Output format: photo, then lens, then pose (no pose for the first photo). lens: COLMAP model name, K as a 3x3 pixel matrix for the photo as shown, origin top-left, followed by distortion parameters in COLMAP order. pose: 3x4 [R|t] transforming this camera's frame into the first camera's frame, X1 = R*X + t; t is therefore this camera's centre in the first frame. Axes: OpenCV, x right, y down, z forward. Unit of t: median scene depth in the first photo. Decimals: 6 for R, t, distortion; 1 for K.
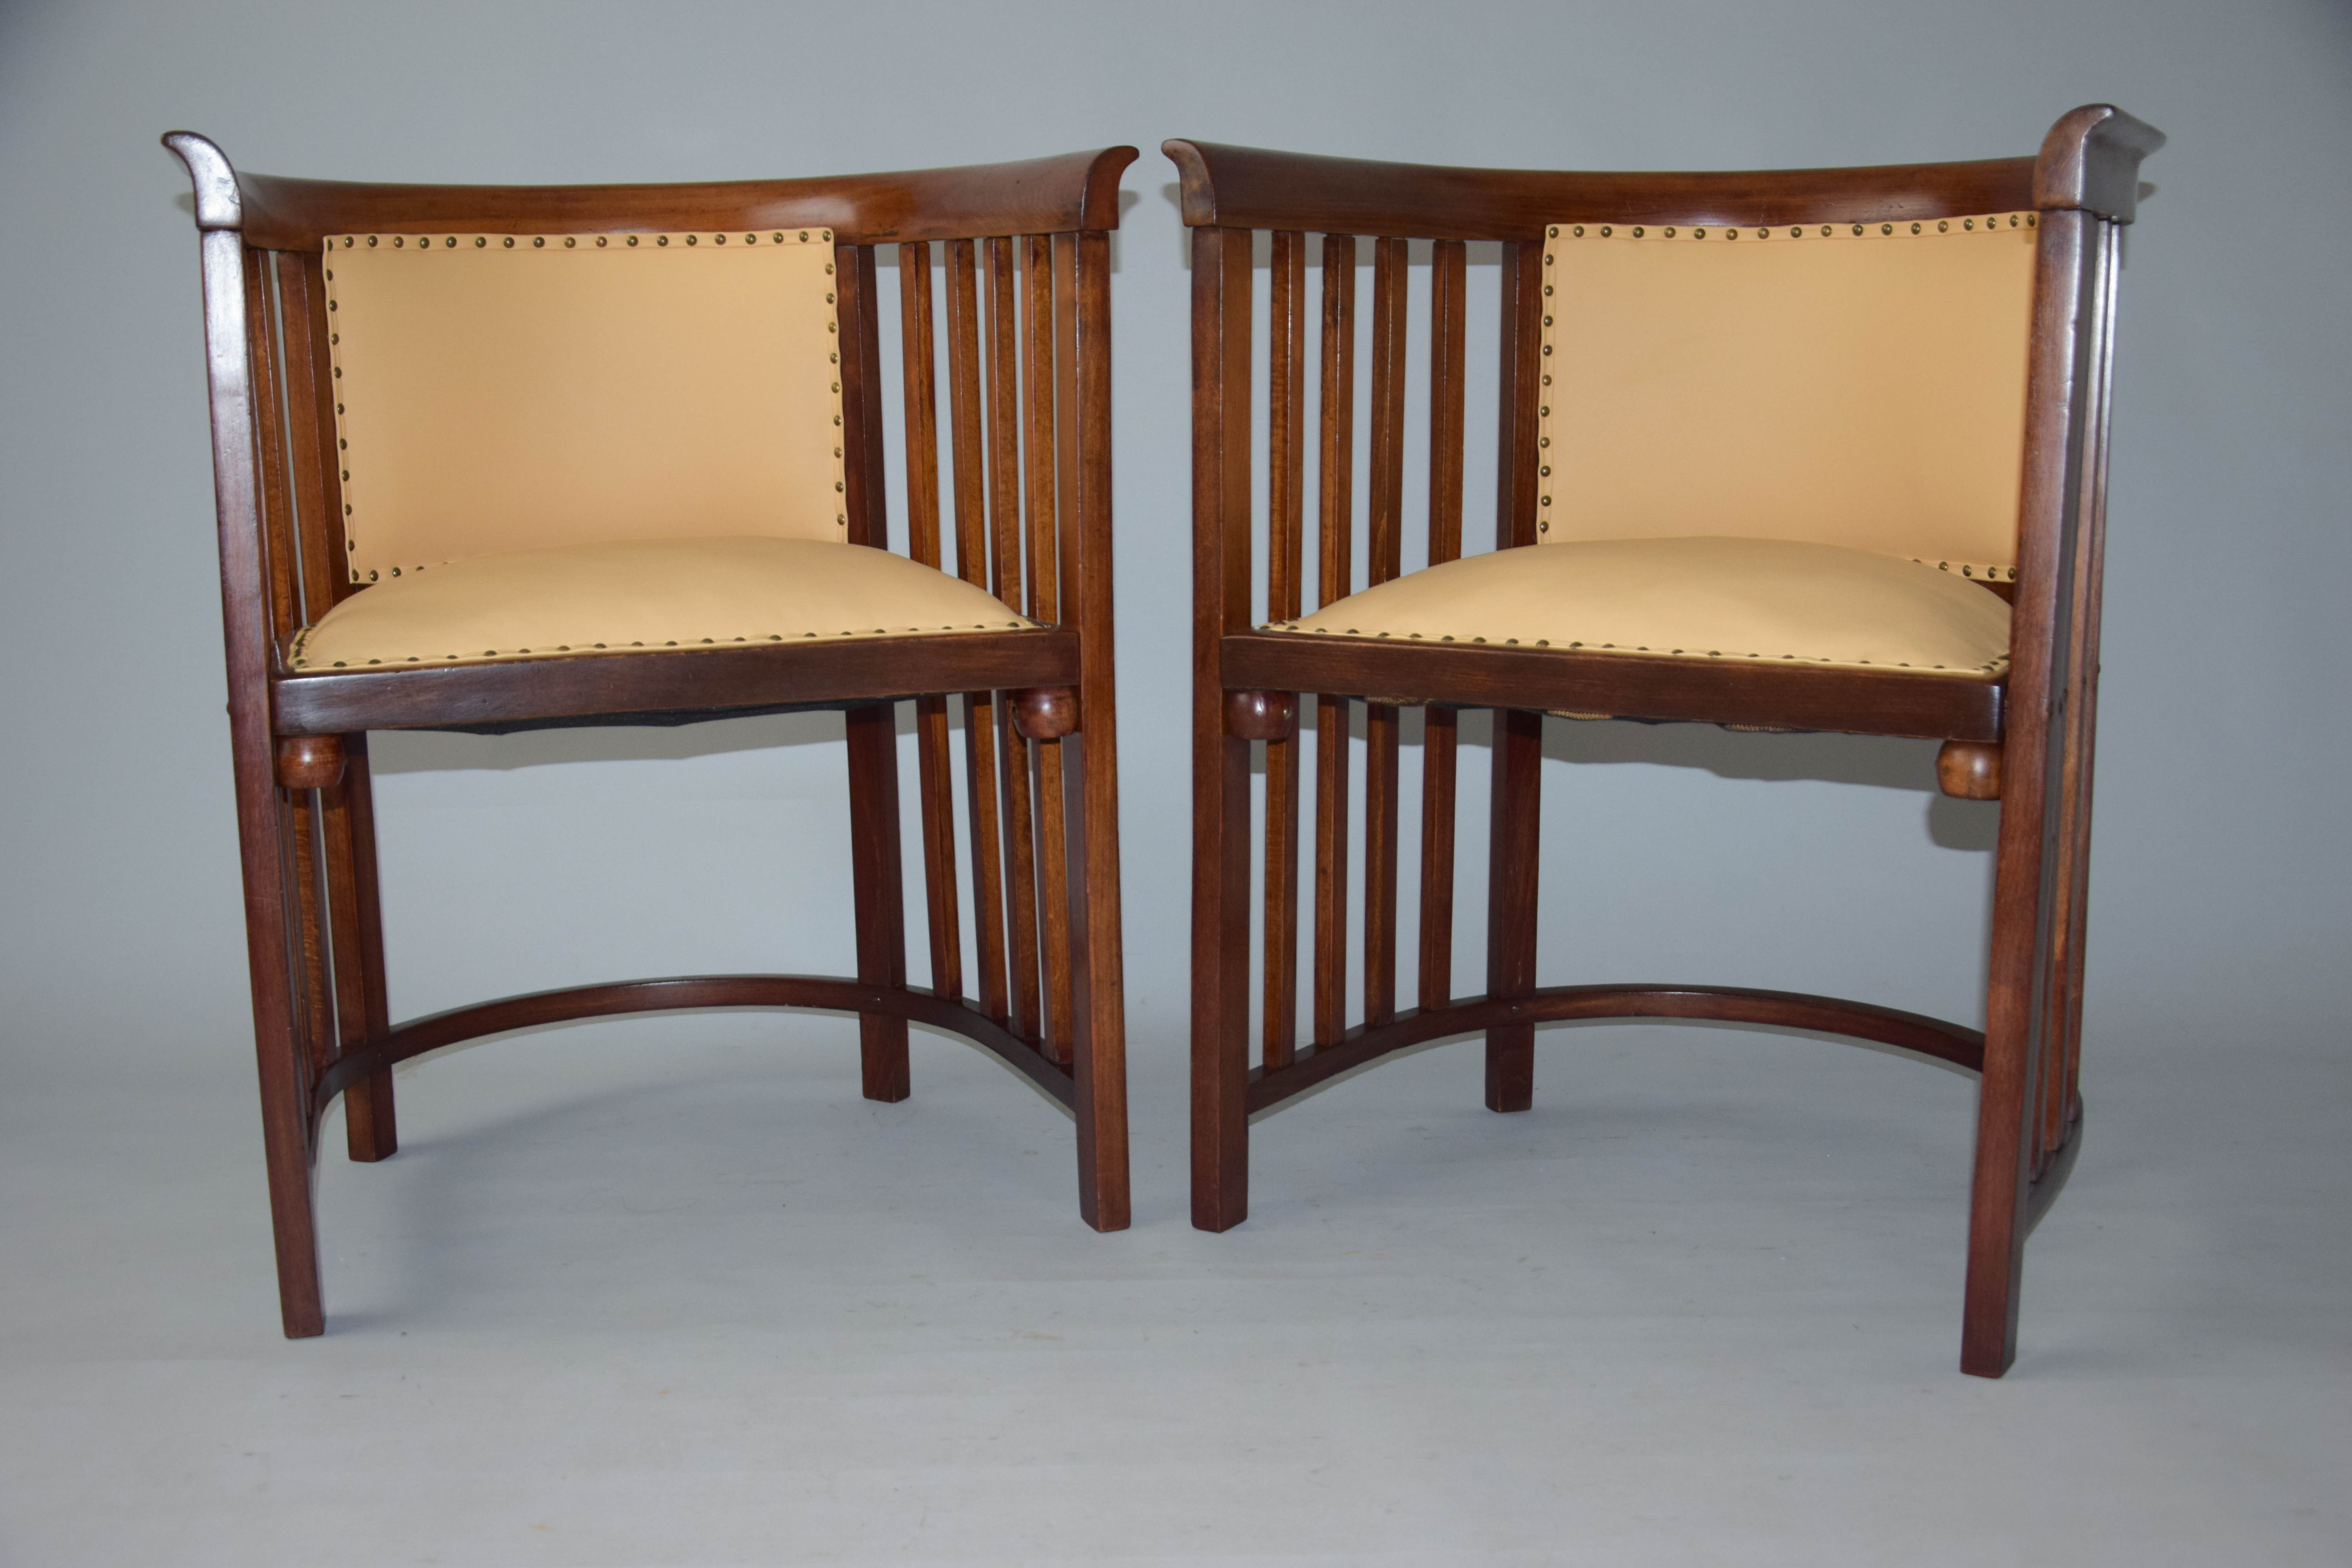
lens RADIAL K [[2481.3, 0, 1176.0], [0, 2481.3, 784.0], [0, 0, 1]] dist [-0.010319, 0.021662]
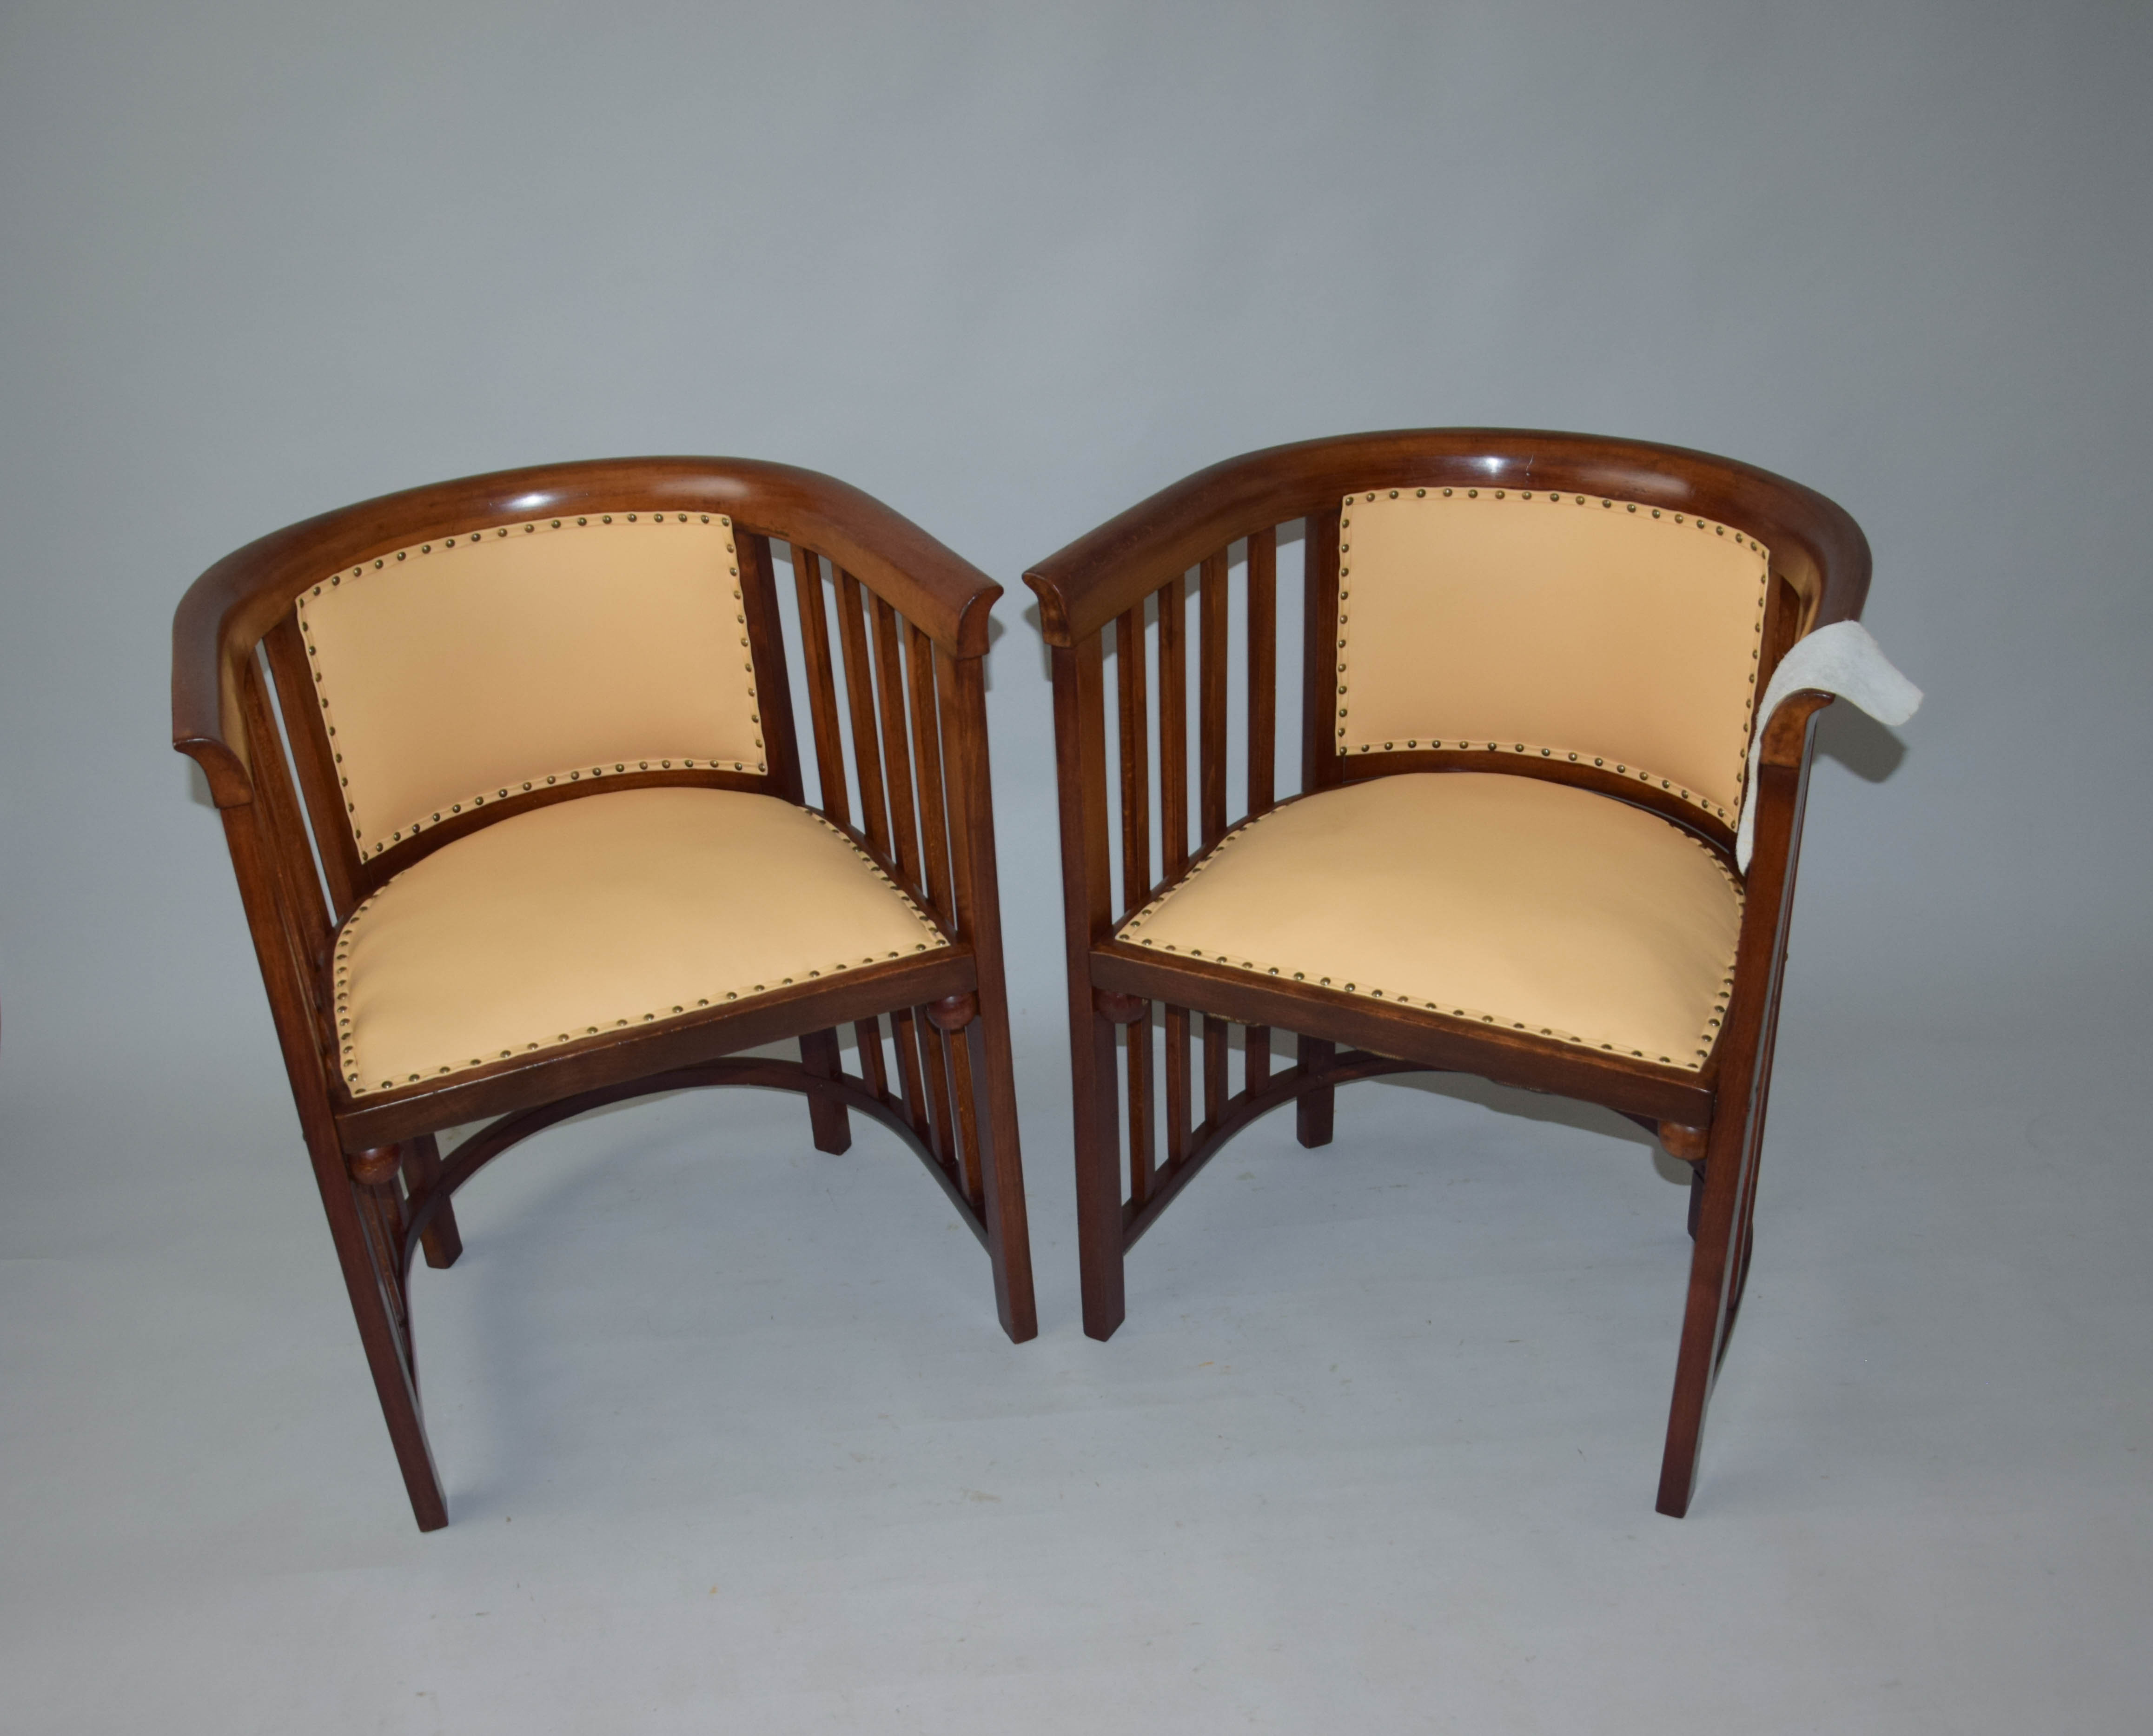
lens RADIAL K [[2024.3, 0, 1076.5], [0, 2024.3, 868.0], [0, 0, 1]] dist [0.007716, -0.021188]
pose [[0.998065, -0.055926, 0.027188, -0.011998], [0.044674, 0.948996, 0.312107, -0.367903], [-0.043257, -0.310288, 0.949658, 0.044671]]
